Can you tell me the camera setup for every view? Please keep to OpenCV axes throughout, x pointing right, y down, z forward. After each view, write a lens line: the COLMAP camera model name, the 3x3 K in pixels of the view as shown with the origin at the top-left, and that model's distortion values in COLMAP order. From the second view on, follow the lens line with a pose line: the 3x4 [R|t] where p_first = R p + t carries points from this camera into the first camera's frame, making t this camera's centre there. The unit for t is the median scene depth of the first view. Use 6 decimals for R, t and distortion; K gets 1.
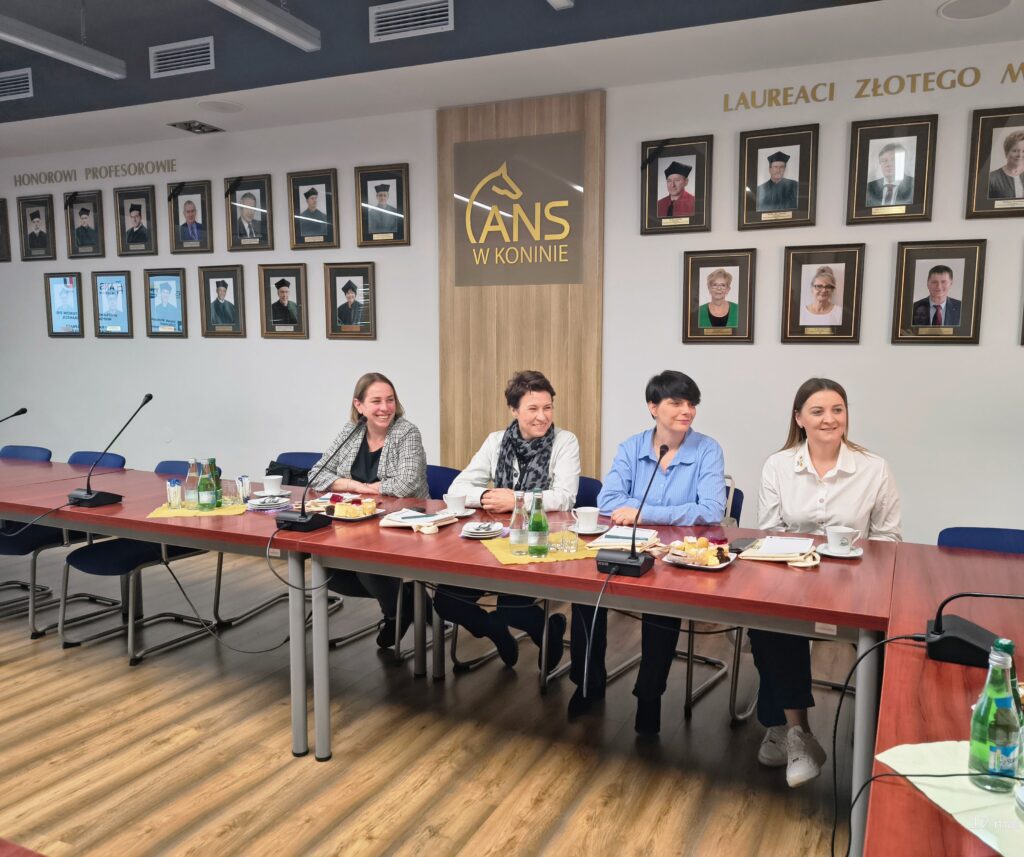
lens RADIAL K [[836.3, 0, 532.7], [0, 836.3, 453.9], [0, 0, 1]] dist [0.062960, -0.079513]
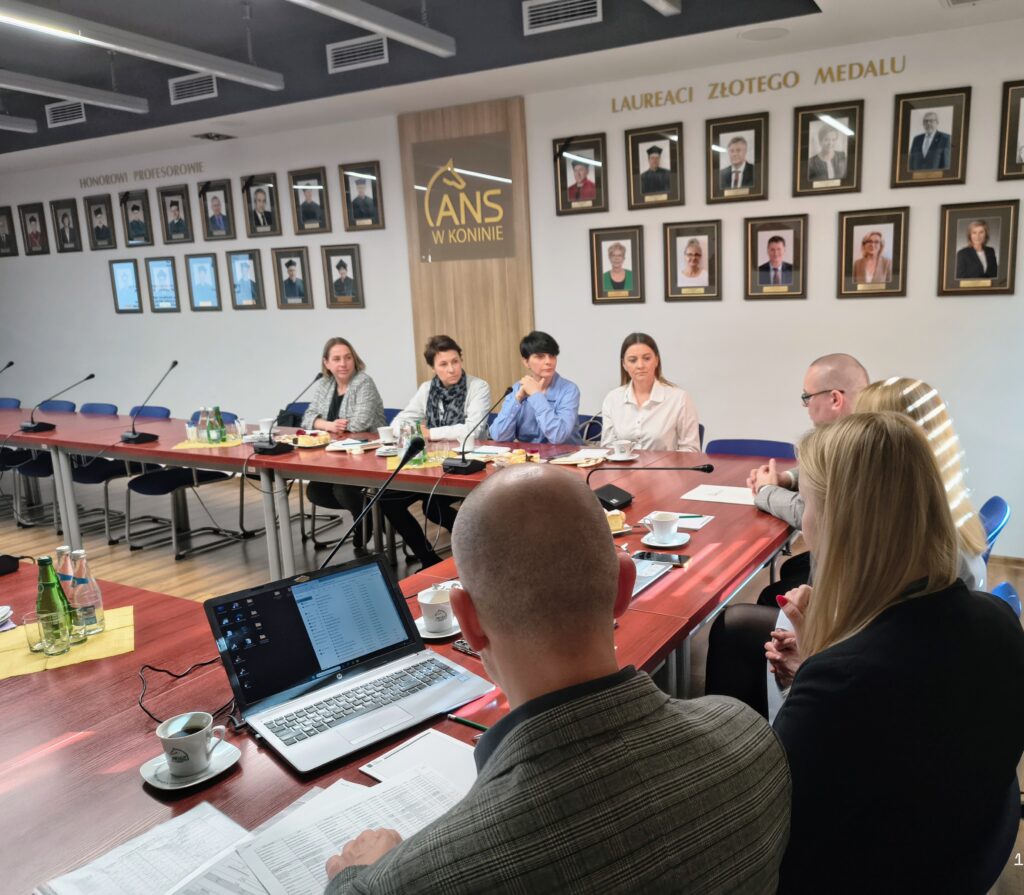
lens RADIAL K [[882.2, 0, 553.8], [0, 882.2, 476.6], [0, 0, 1]] dist [0.074232, -0.115143]
pose [[0.994794, -0.020960, -0.099732, 0.250742], [0.029053, 0.996339, 0.080400, 0.014790], [0.097682, -0.082879, 0.991761, -0.323901]]
